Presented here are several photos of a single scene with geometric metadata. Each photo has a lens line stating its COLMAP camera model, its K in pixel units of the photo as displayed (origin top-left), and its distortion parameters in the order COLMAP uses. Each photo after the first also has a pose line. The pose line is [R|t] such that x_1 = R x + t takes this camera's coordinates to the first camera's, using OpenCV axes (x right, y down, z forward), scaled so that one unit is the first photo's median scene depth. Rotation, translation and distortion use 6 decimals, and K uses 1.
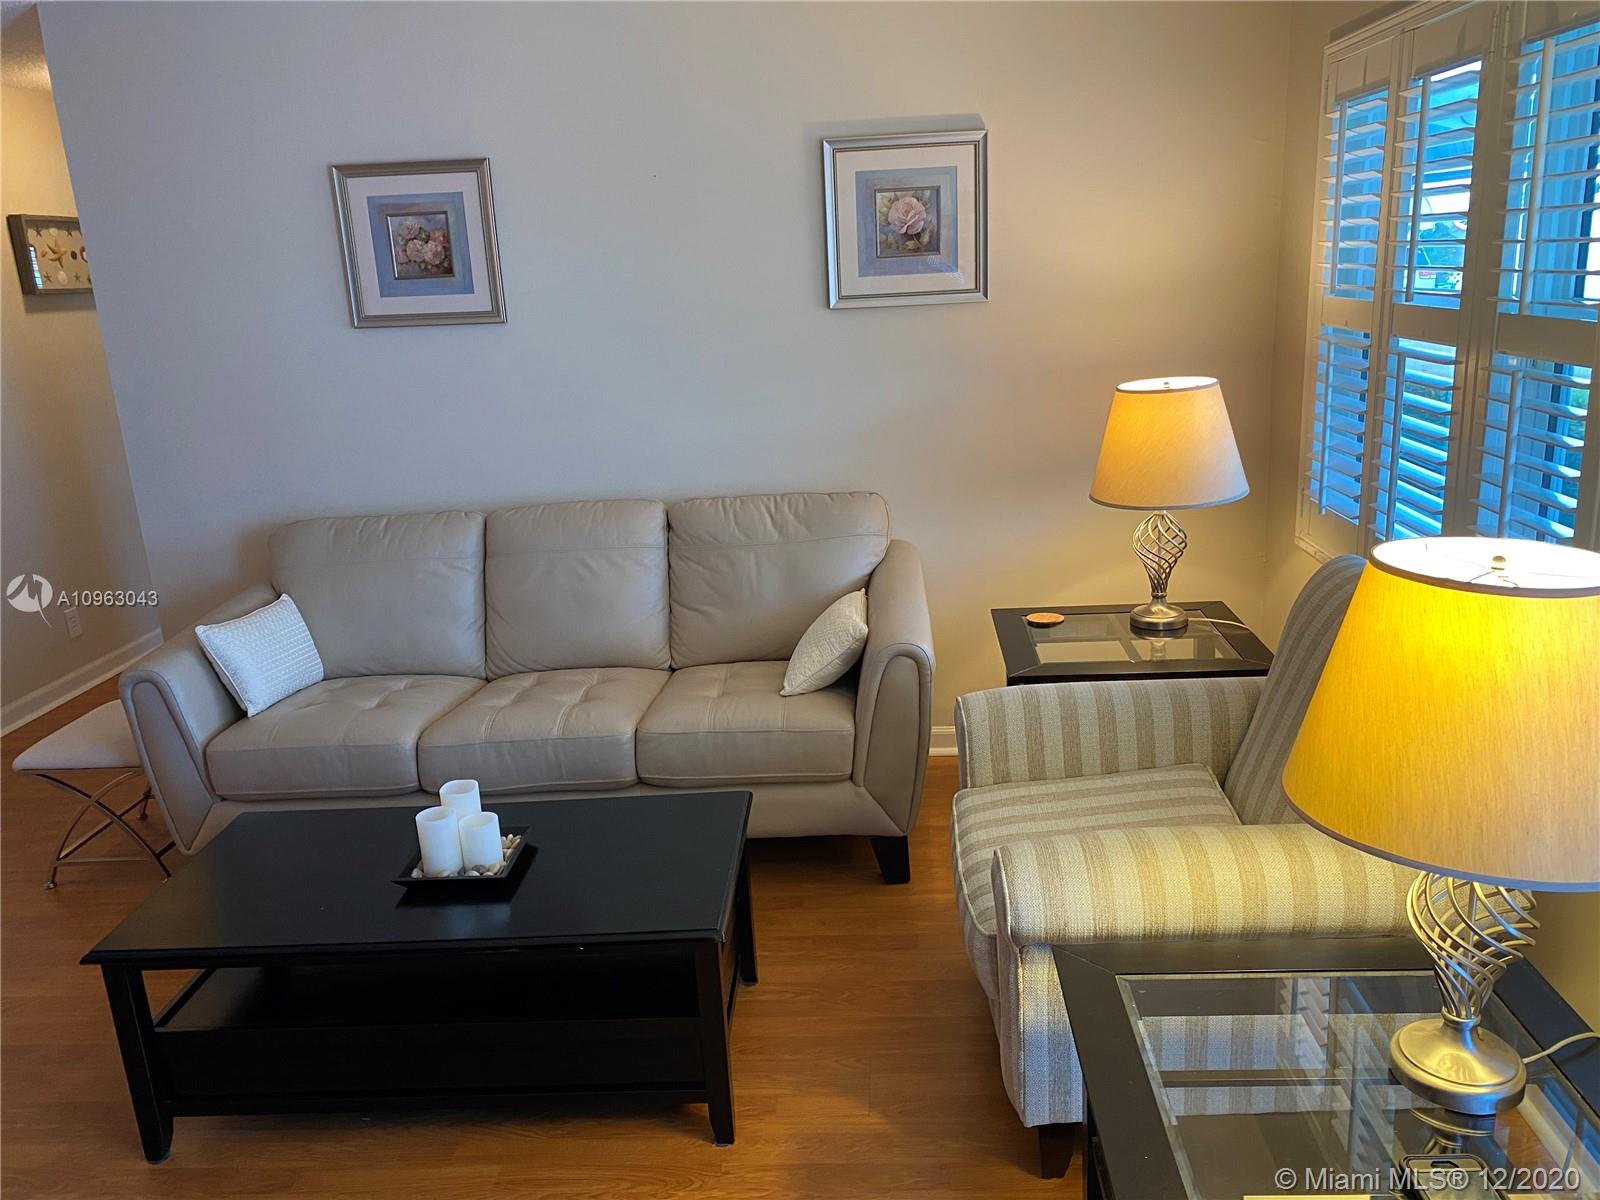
lens RADIAL K [[1229.8, 0, 798.5], [0, 1229.8, 583.5], [0, 0, 1]] dist [0.045511, -0.053447]
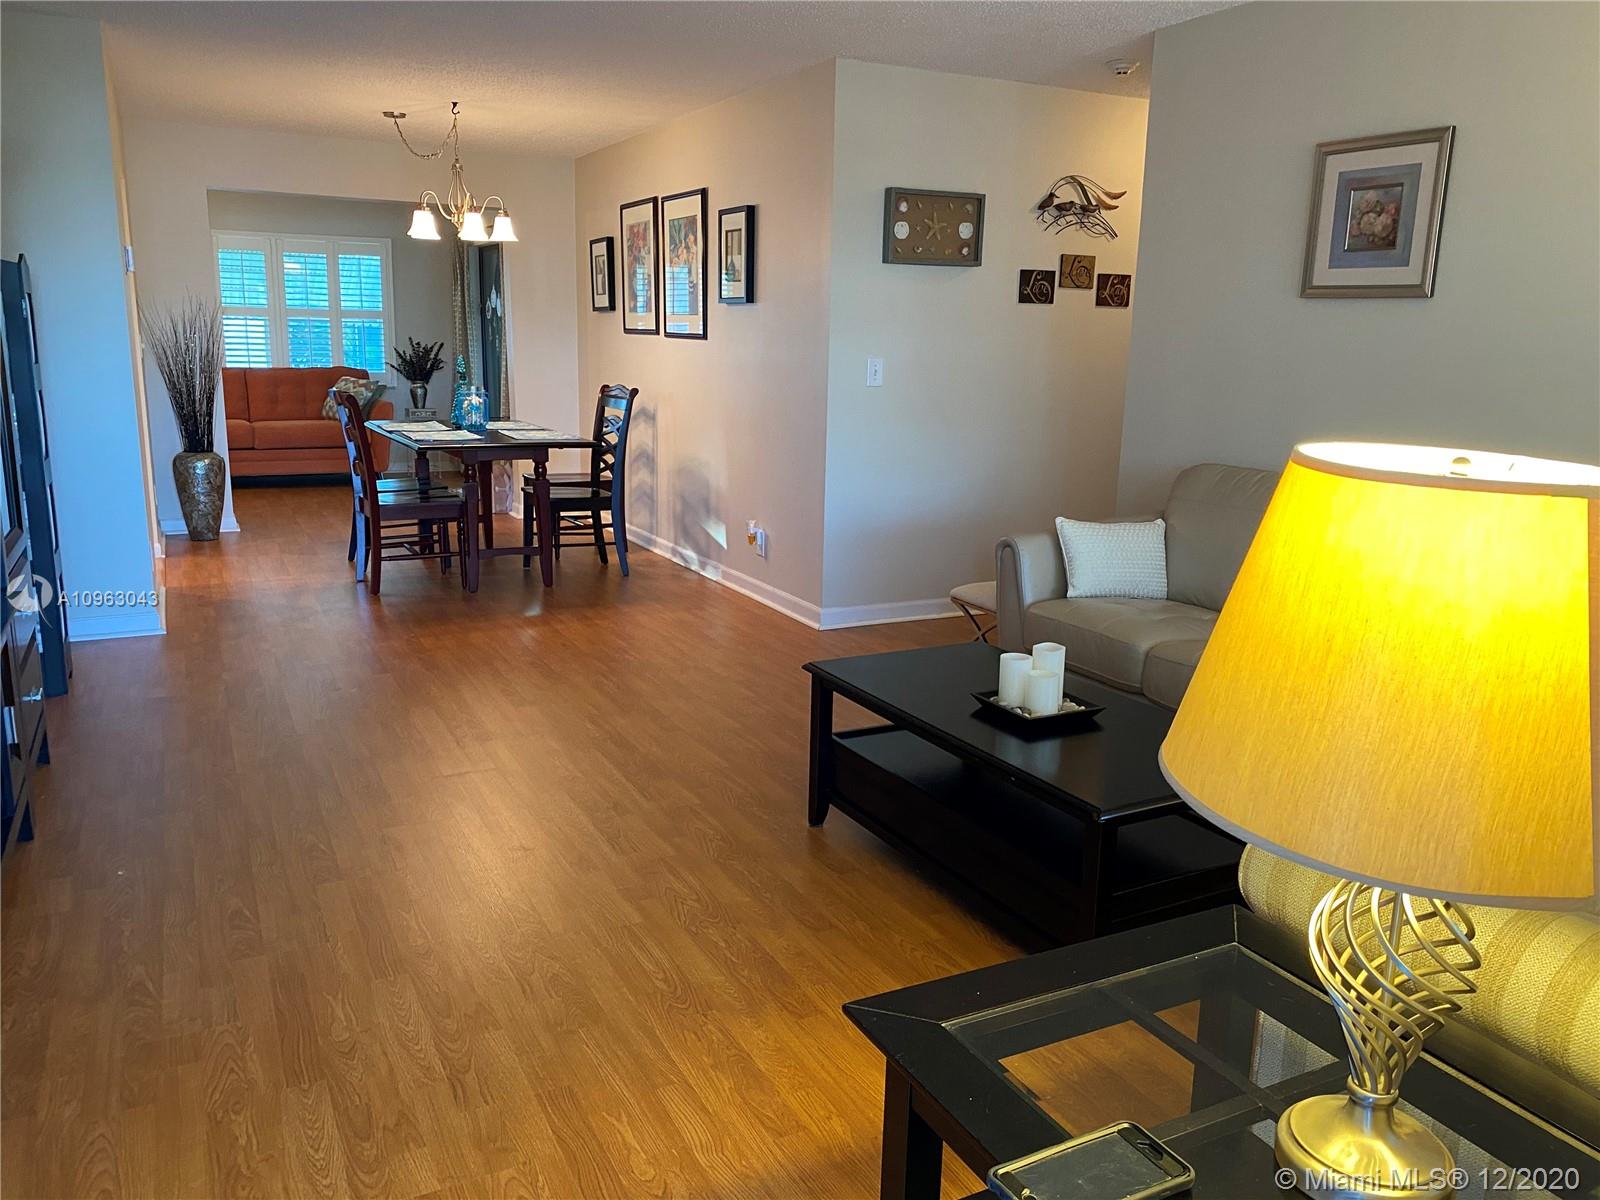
lens RADIAL K [[1229.8, 0, 803.3], [0, 1229.8, 599.2], [0, 0, 1]] dist [0.045511, -0.053447]
pose [[0.513458, 0.247358, -0.821690, 0.375328], [-0.266230, 0.956222, 0.121495, 0.028171], [0.815771, 0.156376, 0.556834, 0.098149]]
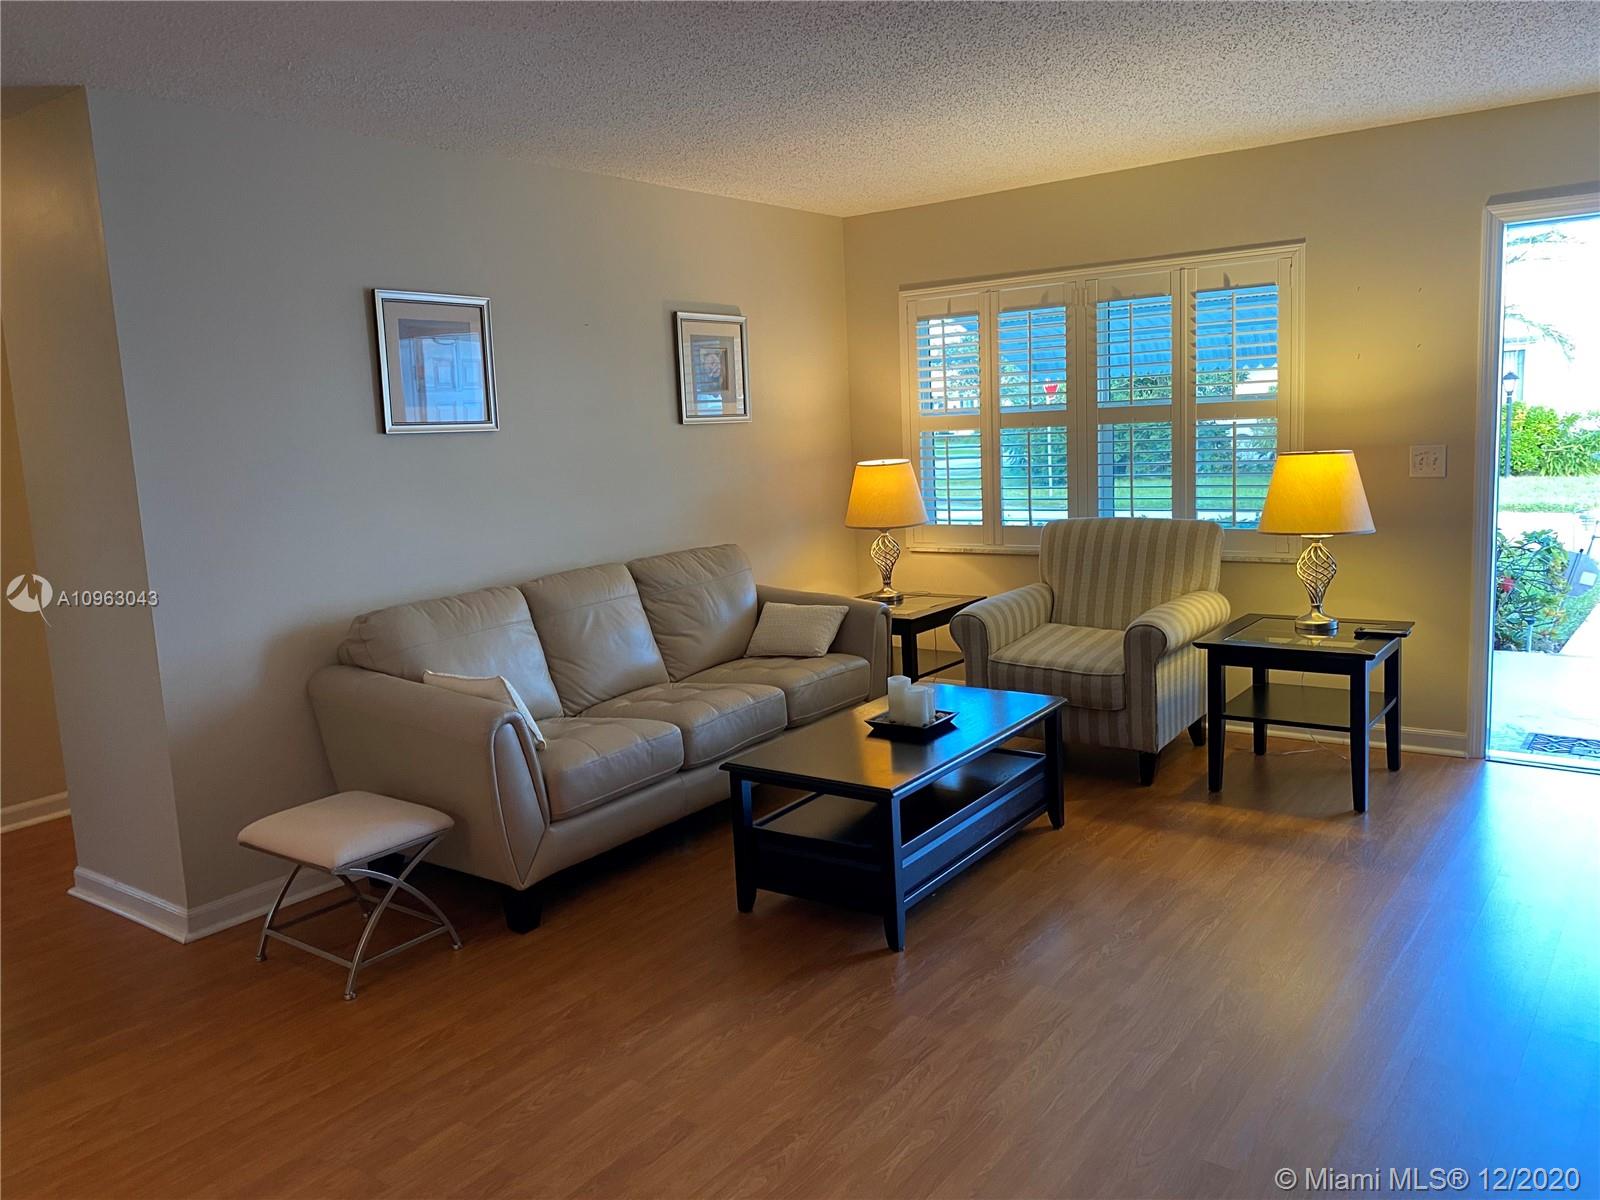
lens RADIAL K [[1229.8, 0, 809.7], [0, 1229.8, 608.4], [0, 0, 1]] dist [0.045511, -0.053447]
pose [[0.524874, -0.098680, 0.845440, -1.203468], [0.235274, 0.971379, -0.032686, 0.073415], [-0.818018, 0.216066, 0.533069, 0.162521]]
